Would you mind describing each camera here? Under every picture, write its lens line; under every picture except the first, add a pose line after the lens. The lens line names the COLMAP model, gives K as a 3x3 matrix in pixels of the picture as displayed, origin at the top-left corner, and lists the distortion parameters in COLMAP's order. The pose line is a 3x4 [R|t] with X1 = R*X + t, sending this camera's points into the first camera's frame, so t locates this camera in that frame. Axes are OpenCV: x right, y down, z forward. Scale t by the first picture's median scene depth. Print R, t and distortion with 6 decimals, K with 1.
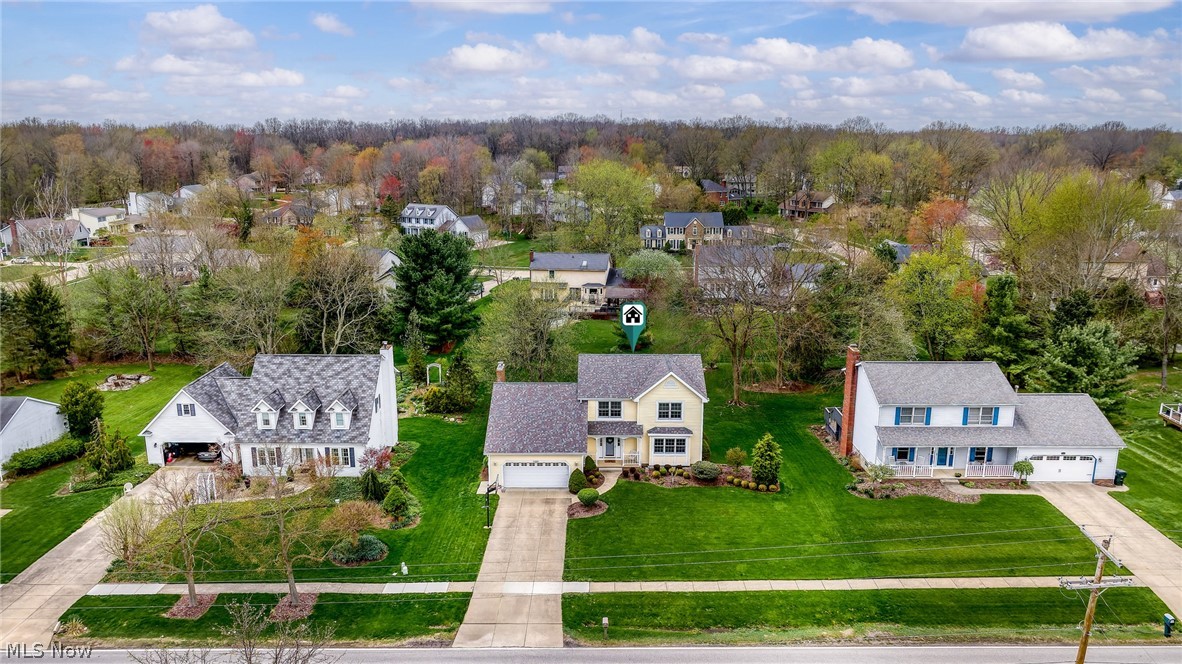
lens RADIAL K [[826.2, 0, 595.0], [0, 826.2, 331.9], [0, 0, 1]] dist [0.003616, 0.003257]
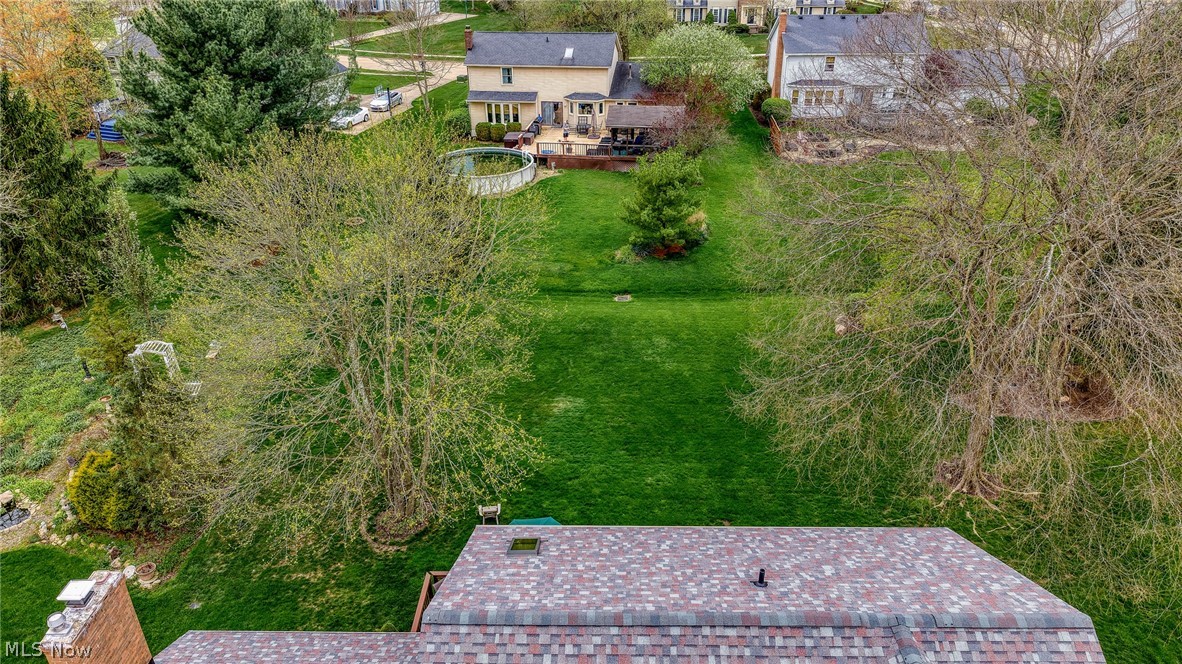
lens RADIAL K [[826.2, 0, 591.9], [0, 826.2, 331.7], [0, 0, 1]] dist [0.003616, 0.003257]
pose [[0.999742, -0.003671, -0.022426, 0.013289], [0.009173, 0.968073, 0.250500, -0.043195], [0.020791, -0.250641, 0.967857, 0.447498]]
